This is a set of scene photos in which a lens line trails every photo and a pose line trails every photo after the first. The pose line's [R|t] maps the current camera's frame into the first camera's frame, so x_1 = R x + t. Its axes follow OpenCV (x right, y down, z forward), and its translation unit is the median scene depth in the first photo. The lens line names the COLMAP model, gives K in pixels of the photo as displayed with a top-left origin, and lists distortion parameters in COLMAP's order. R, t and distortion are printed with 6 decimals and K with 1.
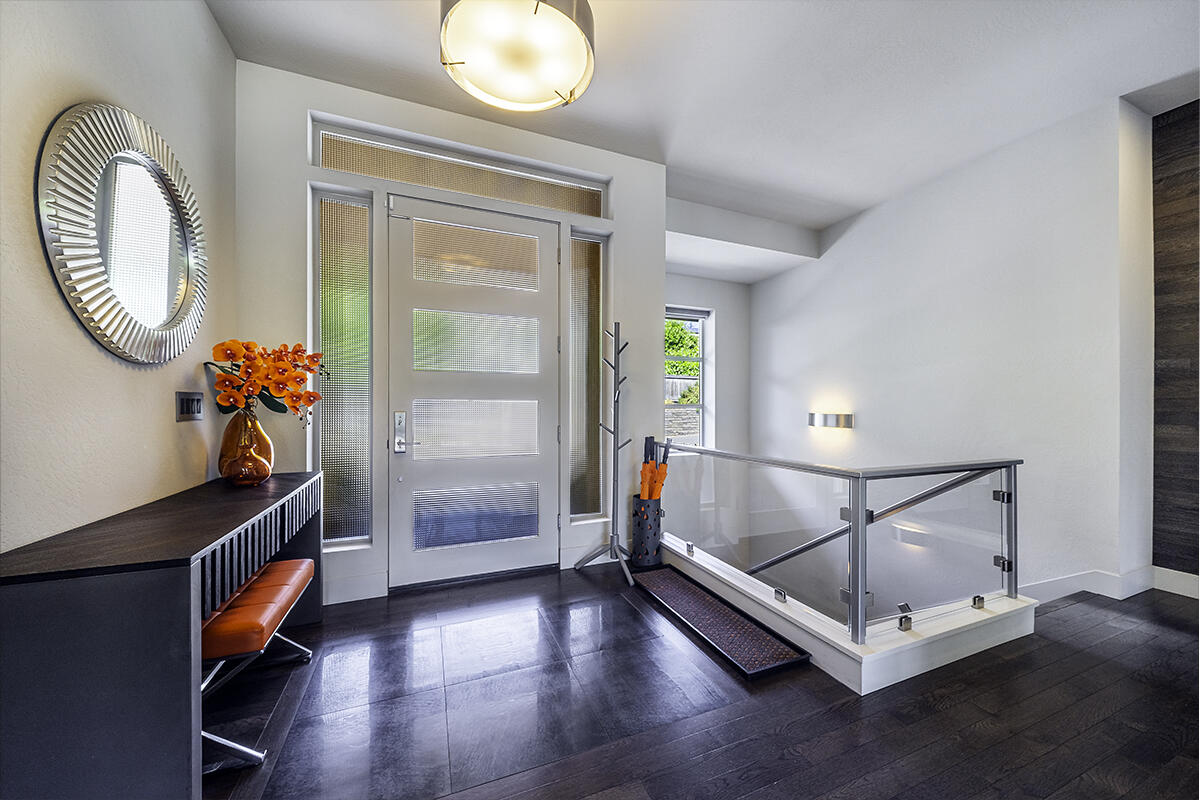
lens RADIAL K [[417.7, 0, 602.3], [0, 417.7, 408.5], [0, 0, 1]] dist [-0.000742, -0.000463]
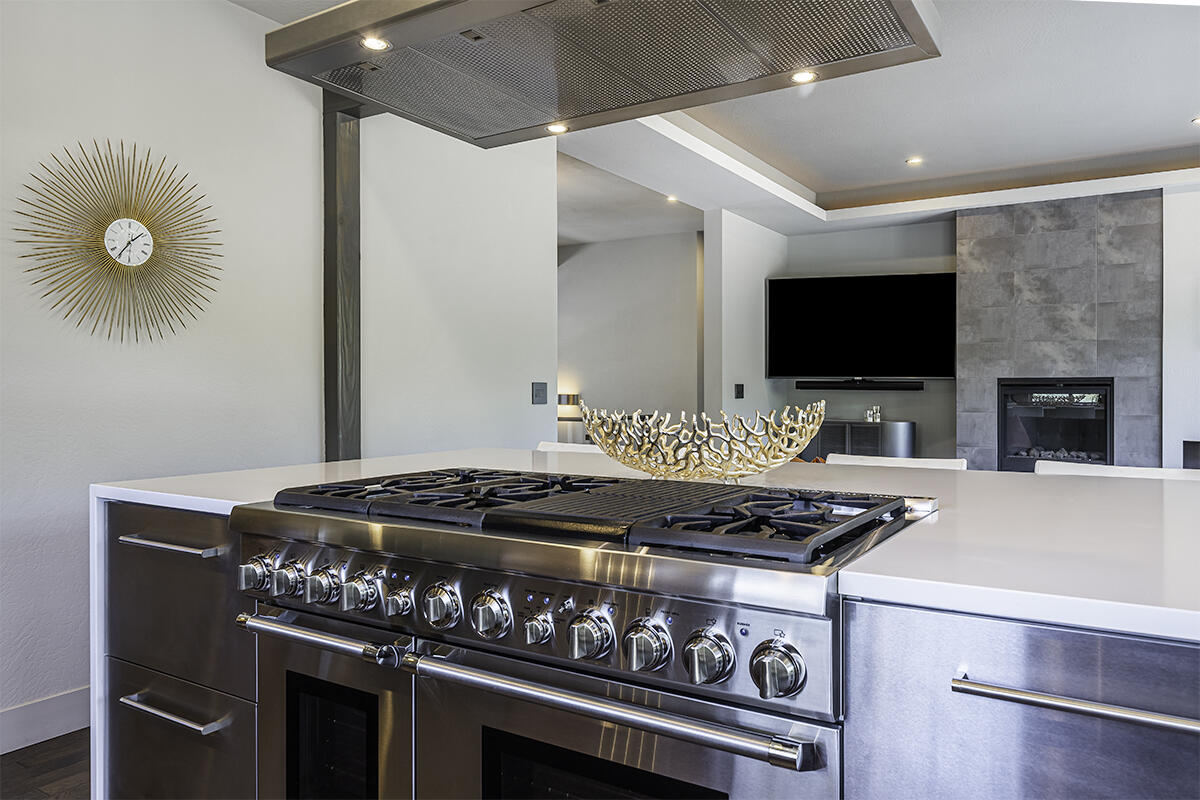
lens RADIAL K [[833.8, 0, 592.8], [0, 833.8, 391.0], [0, 0, 1]] dist [0.001530, -0.006660]
pose [[0.824131, -0.007503, 0.566350, -0.908611], [0.006418, 0.999972, 0.003908, -0.008075], [-0.566363, 0.000414, 0.824156, -1.276531]]
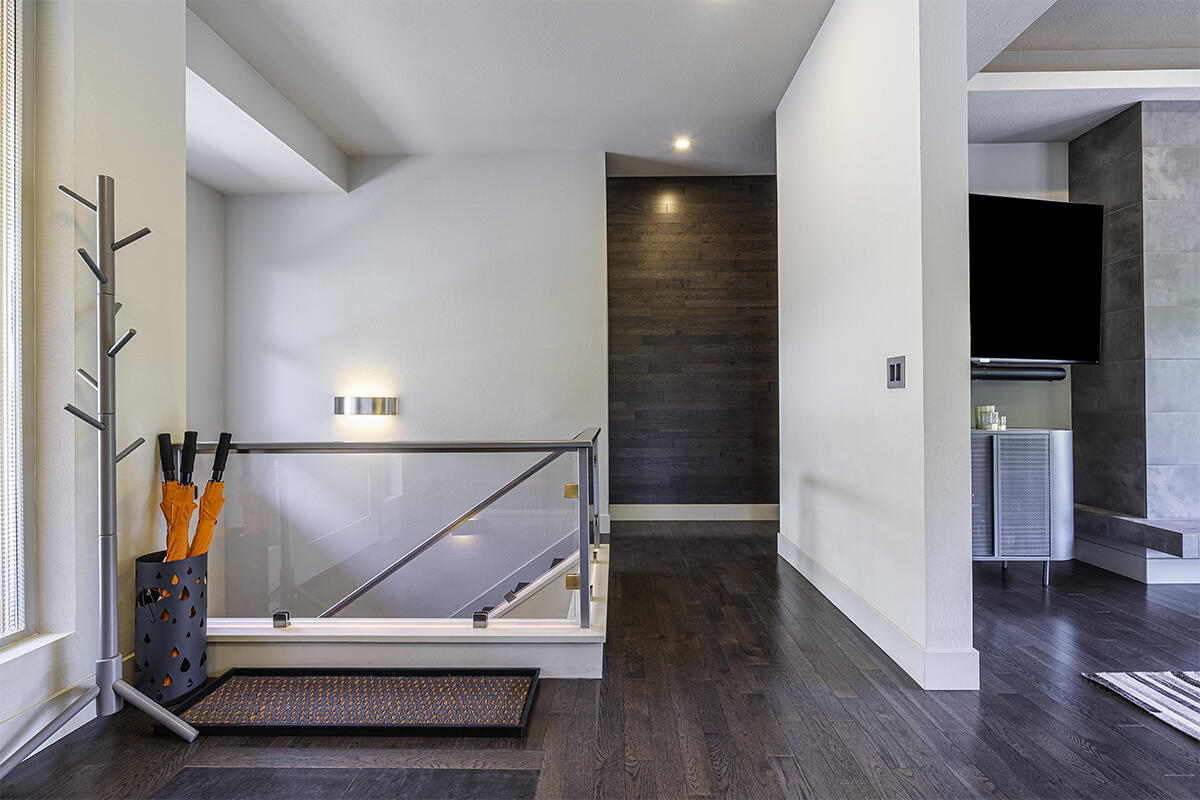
lens RADIAL K [[529.8, 0, 609.2], [0, 529.8, 400.2], [0, 0, 1]] dist [0.000707, 0.000383]
pose [[0.394440, -0.000206, 0.918922, -0.193353], [0.011297, 0.999925, -0.004625, 0.029398], [-0.918852, 0.012206, 0.394413, 0.211338]]
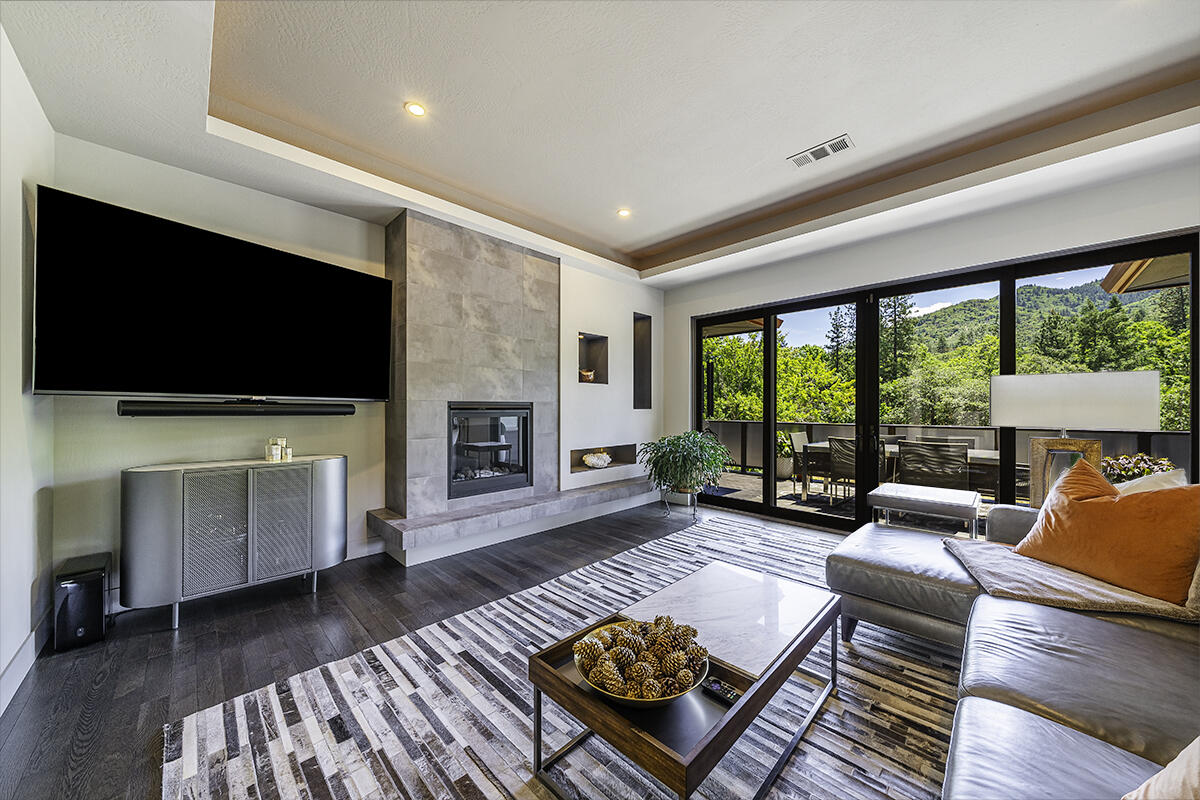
lens RADIAL K [[417.7, 0, 604.7], [0, 417.7, 407.9], [0, 0, 1]] dist [-0.000742, -0.000463]
pose [[-0.388001, -0.003577, 0.921652, -0.081606], [0.001198, 0.999990, 0.004385, -0.013286], [-0.921658, 0.002806, -0.387993, -0.239503]]
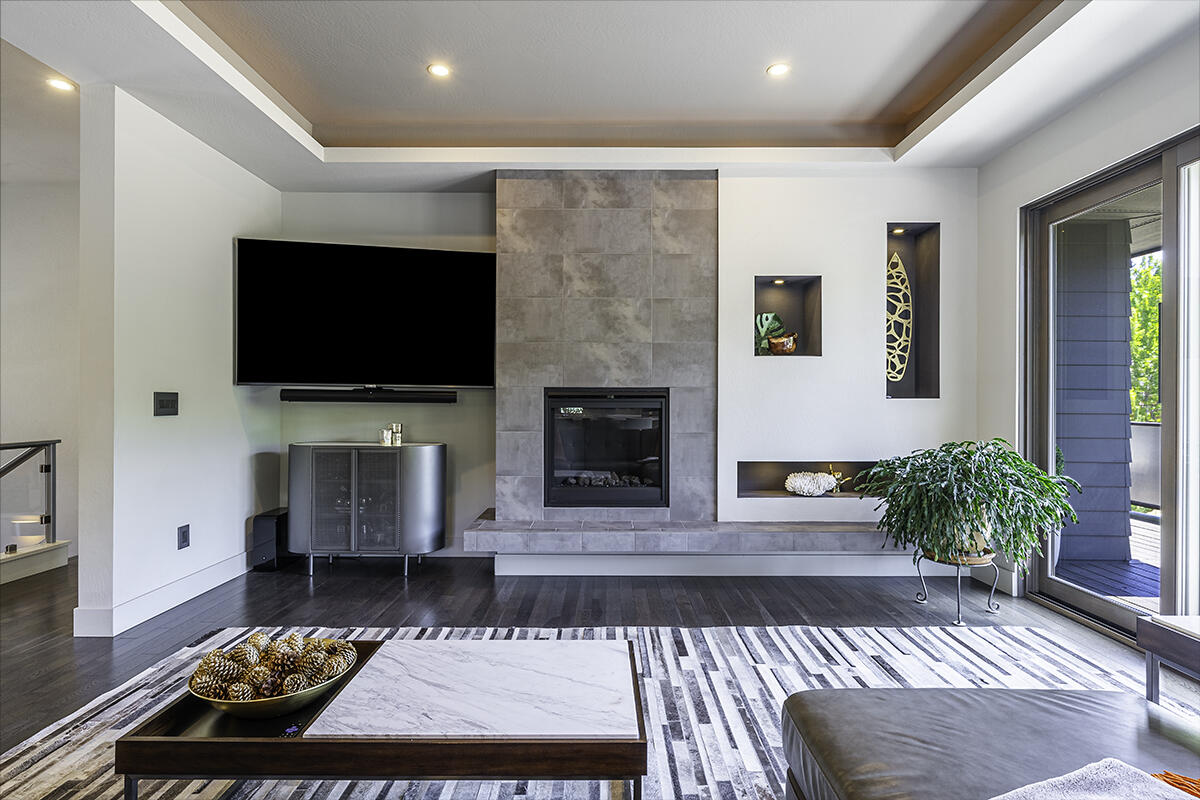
lens RADIAL K [[622.5, 0, 595.9], [0, 622.5, 399.2], [0, 0, 1]] dist [0.000261, 0.000328]
pose [[0.390503, 0.000596, 0.920601, -0.102355], [0.002009, 0.999997, -0.001500, -0.001540], [-0.920599, 0.002435, 0.390501, -0.777752]]
